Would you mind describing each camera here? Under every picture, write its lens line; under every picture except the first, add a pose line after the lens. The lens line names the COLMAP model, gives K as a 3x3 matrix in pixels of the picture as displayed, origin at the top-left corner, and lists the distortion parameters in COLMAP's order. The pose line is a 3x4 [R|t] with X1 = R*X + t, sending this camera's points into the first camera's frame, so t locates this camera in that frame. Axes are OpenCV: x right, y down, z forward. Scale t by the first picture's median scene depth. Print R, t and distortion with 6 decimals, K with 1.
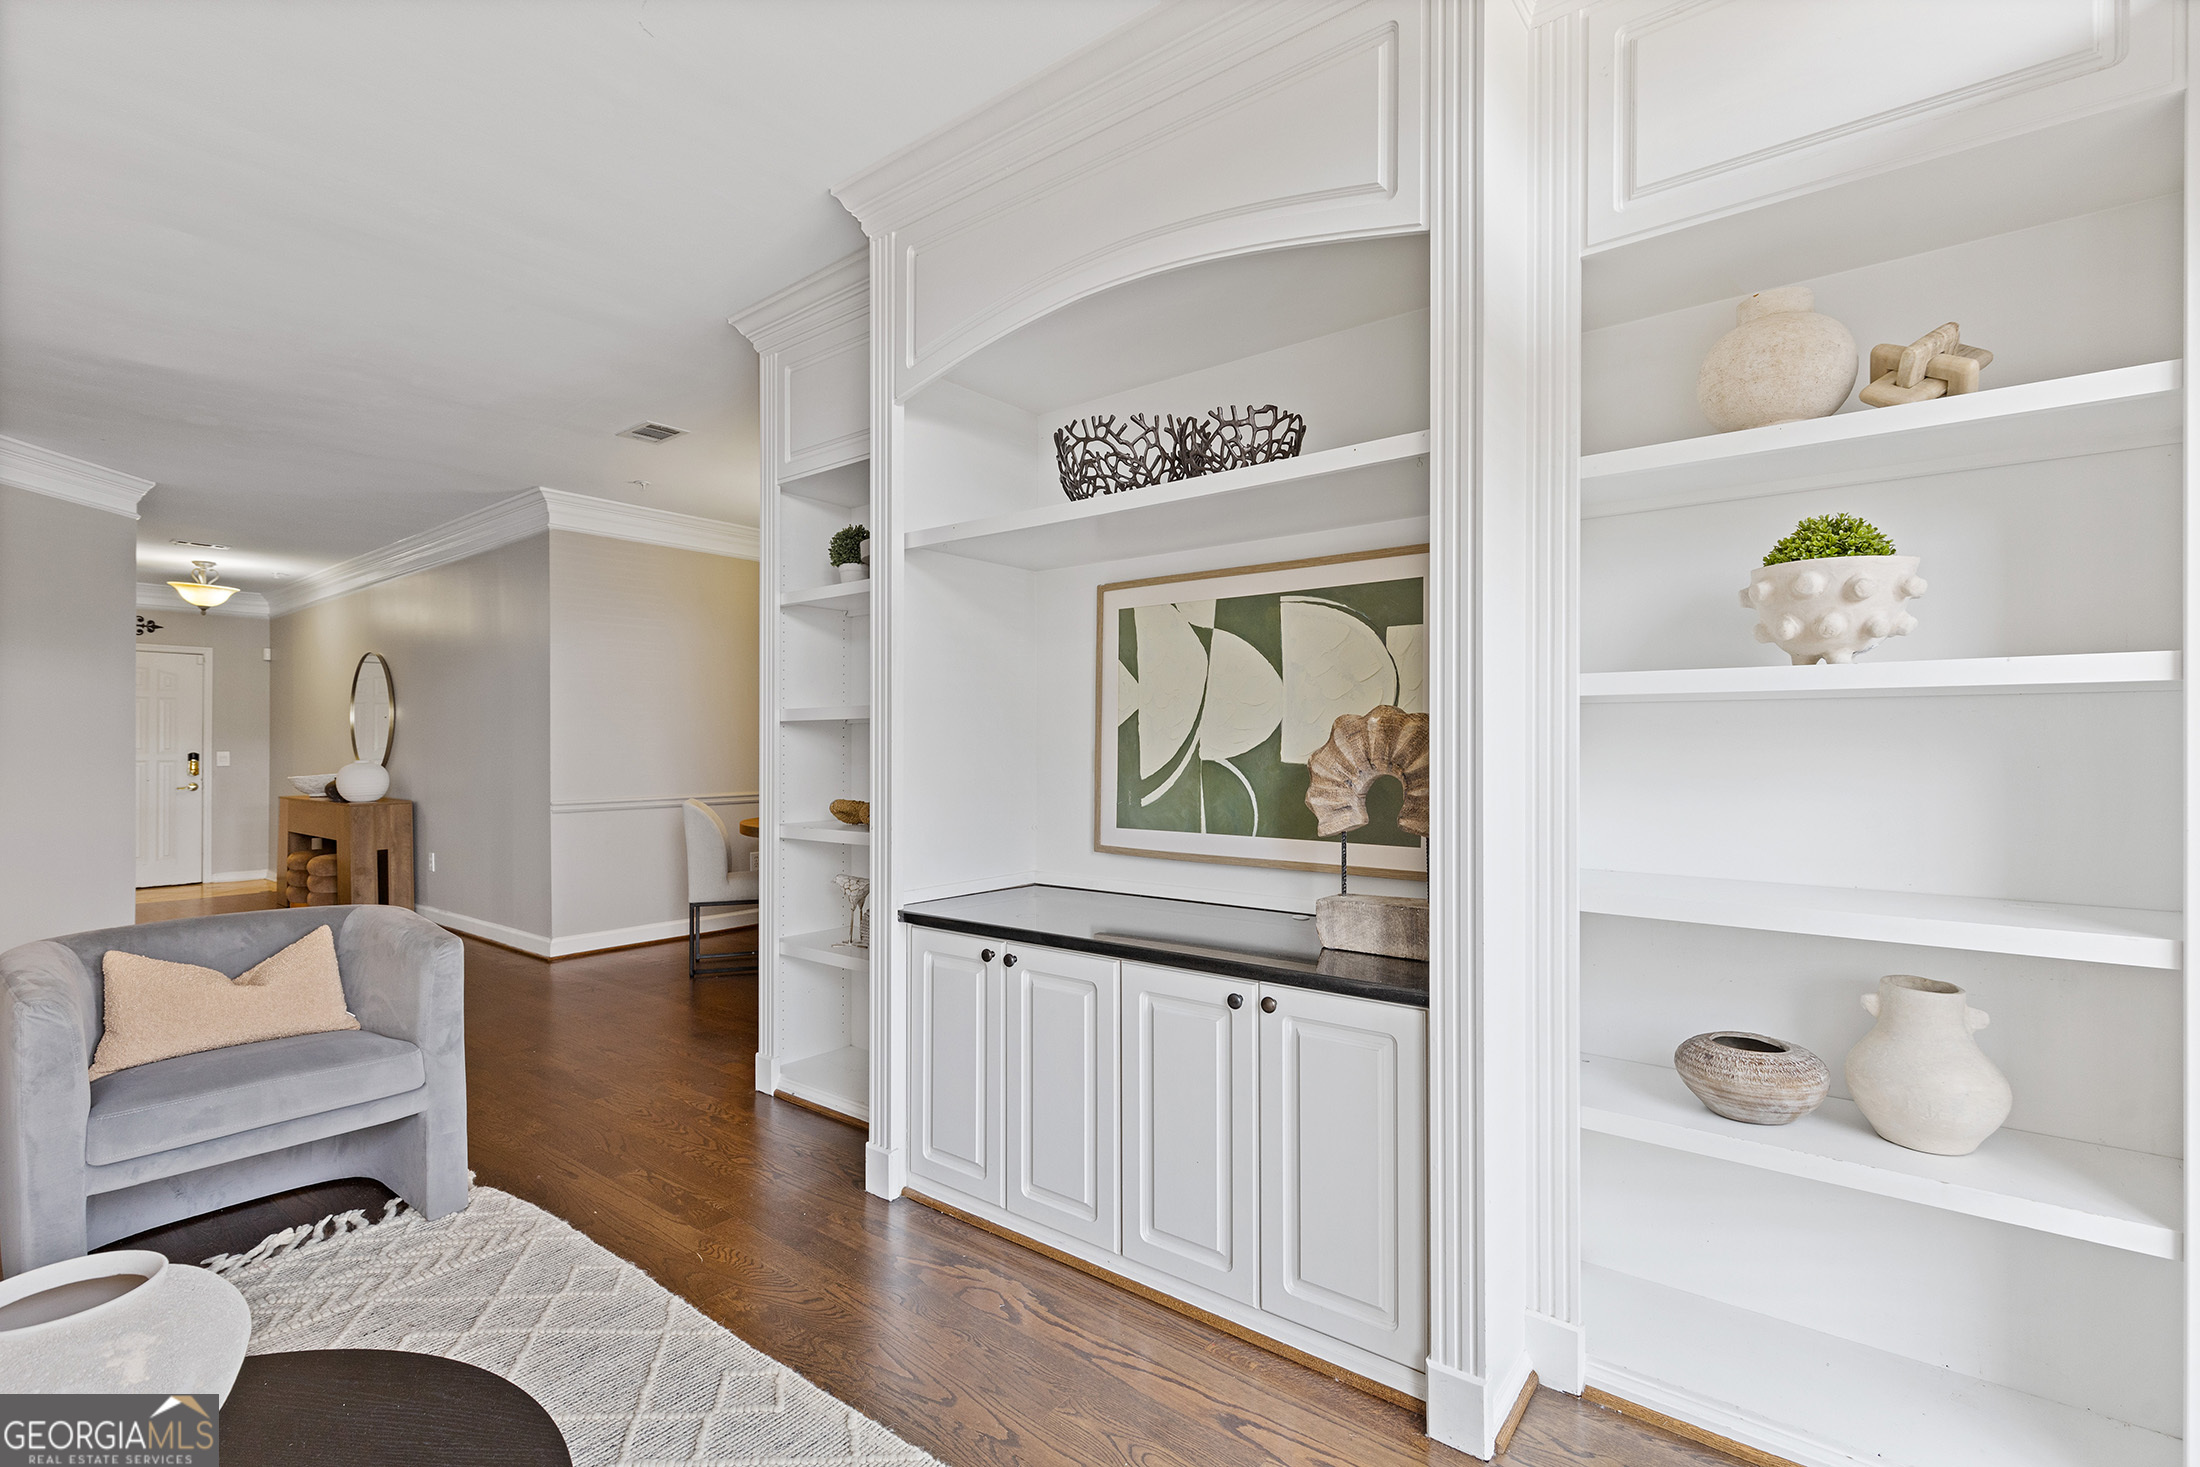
lens RADIAL K [[993.9, 0, 1114.3], [0, 993.9, 743.3], [0, 0, 1]] dist [0.001751, 0.000206]
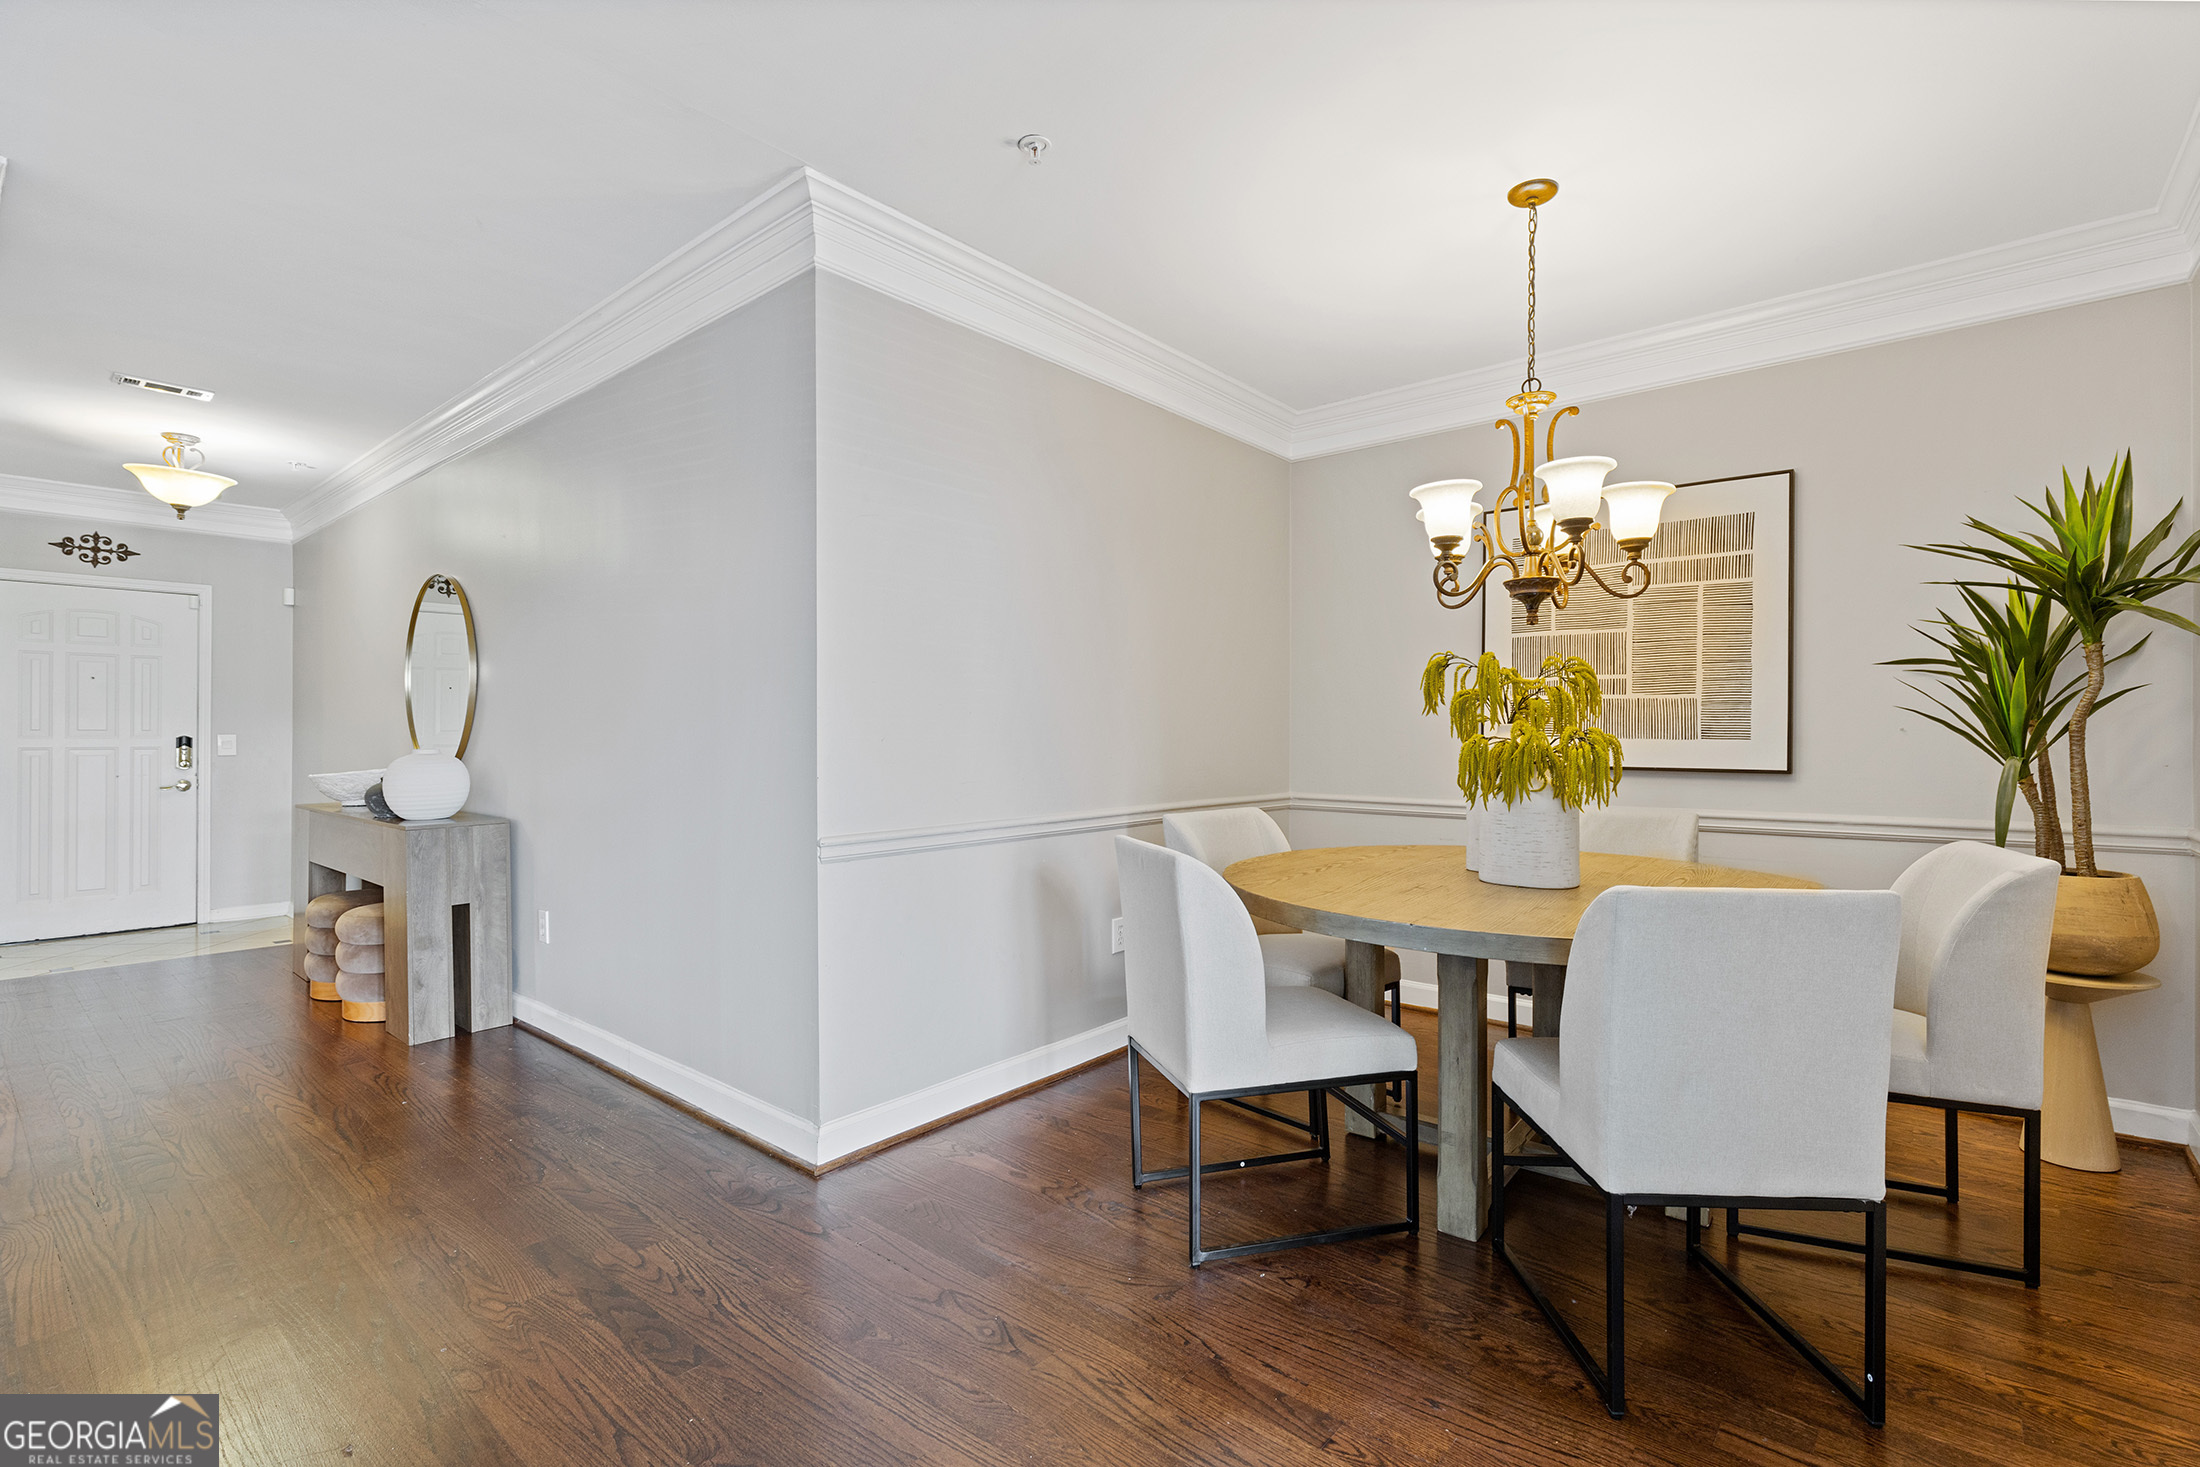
lens RADIAL K [[994.9, 0, 1104.4], [0, 994.9, 727.9], [0, 0, 1]] dist [0.002138, 0.000387]
pose [[0.999258, 0.000560, -0.038499, -0.315196], [-0.000548, 1.000000, 0.000340, 0.003862], [0.038499, -0.000319, 0.999259, 0.404675]]
